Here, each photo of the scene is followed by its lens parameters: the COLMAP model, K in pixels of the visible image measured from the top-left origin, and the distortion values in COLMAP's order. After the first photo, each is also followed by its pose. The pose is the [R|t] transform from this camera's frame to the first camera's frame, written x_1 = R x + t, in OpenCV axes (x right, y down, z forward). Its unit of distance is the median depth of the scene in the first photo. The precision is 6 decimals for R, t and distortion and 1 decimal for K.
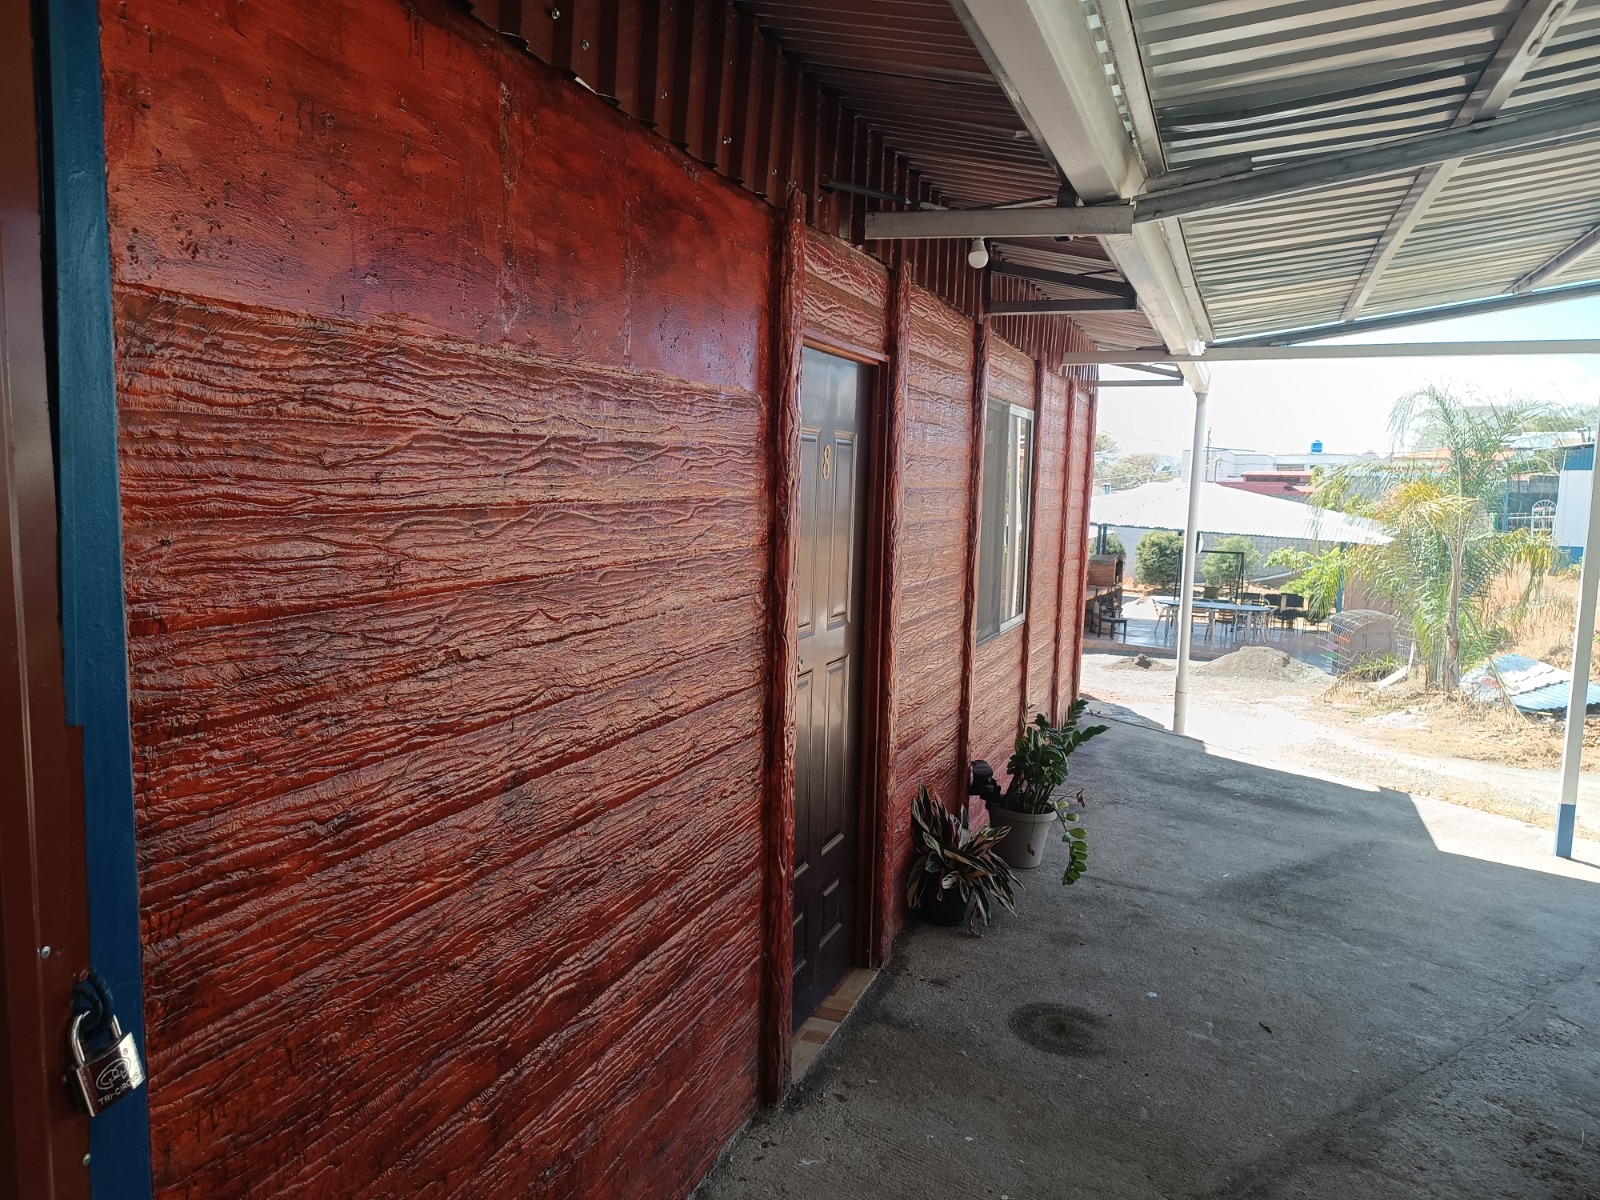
lens RADIAL K [[1160.9, 0, 805.7], [0, 1160.9, 602.9], [0, 0, 1]] dist [0.021308, -0.002273]
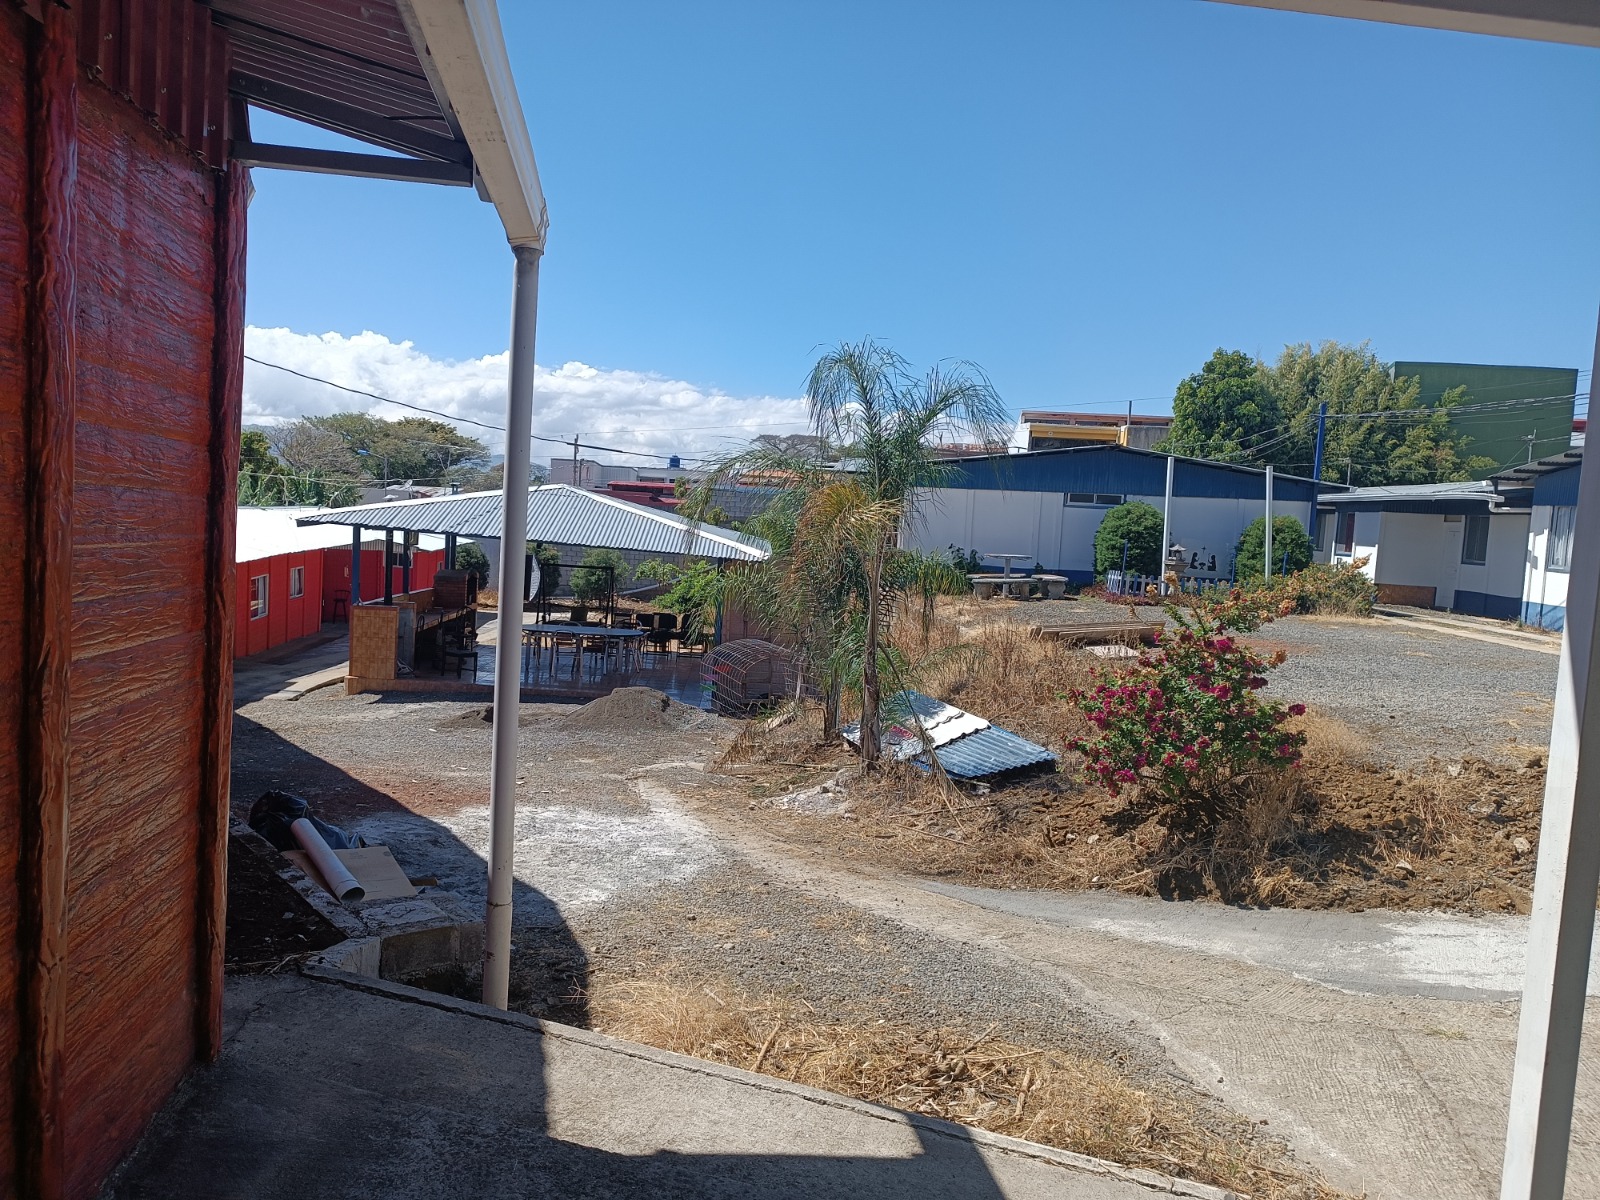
lens RADIAL K [[1160.9, 0, 805.7], [0, 1160.9, 602.9], [0, 0, 1]] dist [0.021308, -0.002273]
pose [[0.865263, -0.015085, 0.501092, 0.068173], [0.018478, 0.999828, -0.001807, -0.013419], [-0.500978, 0.010823, 0.865392, 0.185223]]
